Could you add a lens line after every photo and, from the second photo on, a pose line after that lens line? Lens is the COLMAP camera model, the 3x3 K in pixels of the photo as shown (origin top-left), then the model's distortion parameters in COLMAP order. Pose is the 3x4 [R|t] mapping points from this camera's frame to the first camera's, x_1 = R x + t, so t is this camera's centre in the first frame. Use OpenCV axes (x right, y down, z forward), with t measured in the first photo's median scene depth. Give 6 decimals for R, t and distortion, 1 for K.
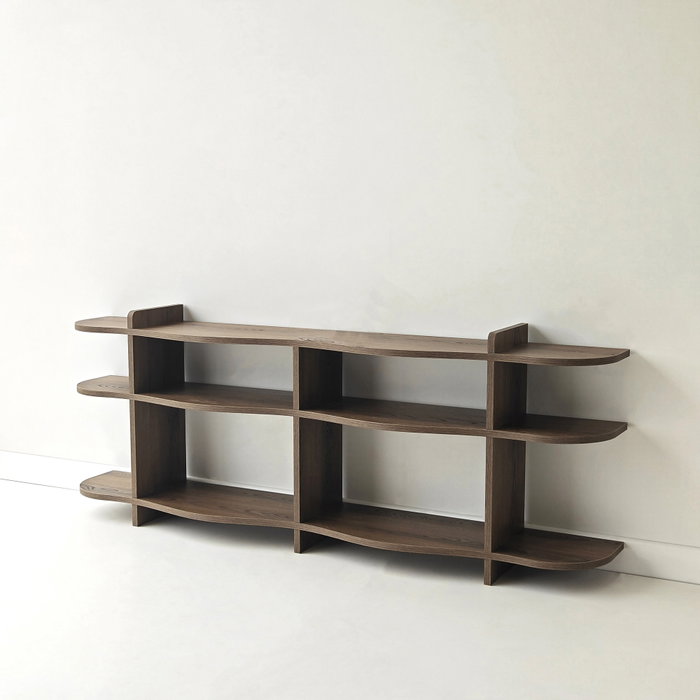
lens RADIAL K [[1194.9, 0, 350.0], [0, 1194.9, 350.0], [0, 0, 1]] dist [0.040587, -0.061685]
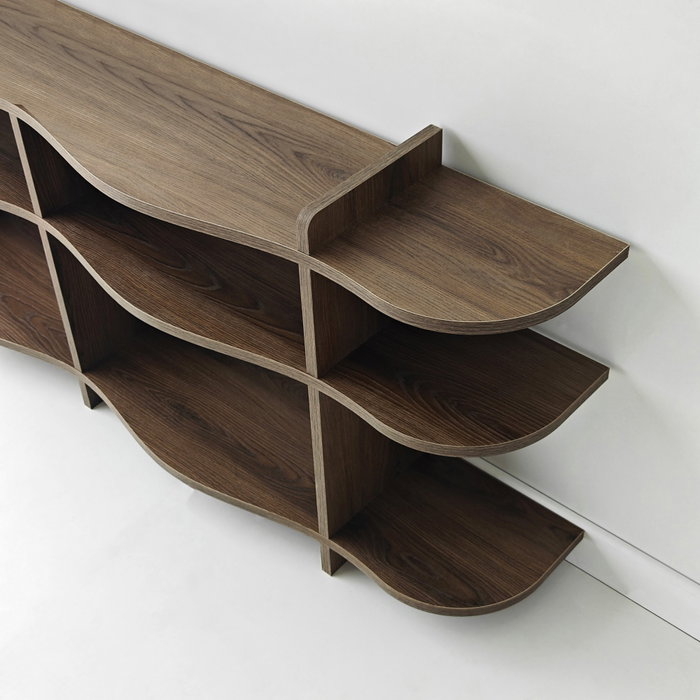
lens RADIAL K [[1148.0, 0, 350.0], [0, 1148.0, 350.0], [0, 0, 1]] dist [0.021754, -0.015957]
pose [[0.973695, 0.126191, -0.189719, 0.205757], [0.000562, 0.831301, 0.555823, -0.195756], [0.227854, -0.541308, 0.809363, 0.568214]]
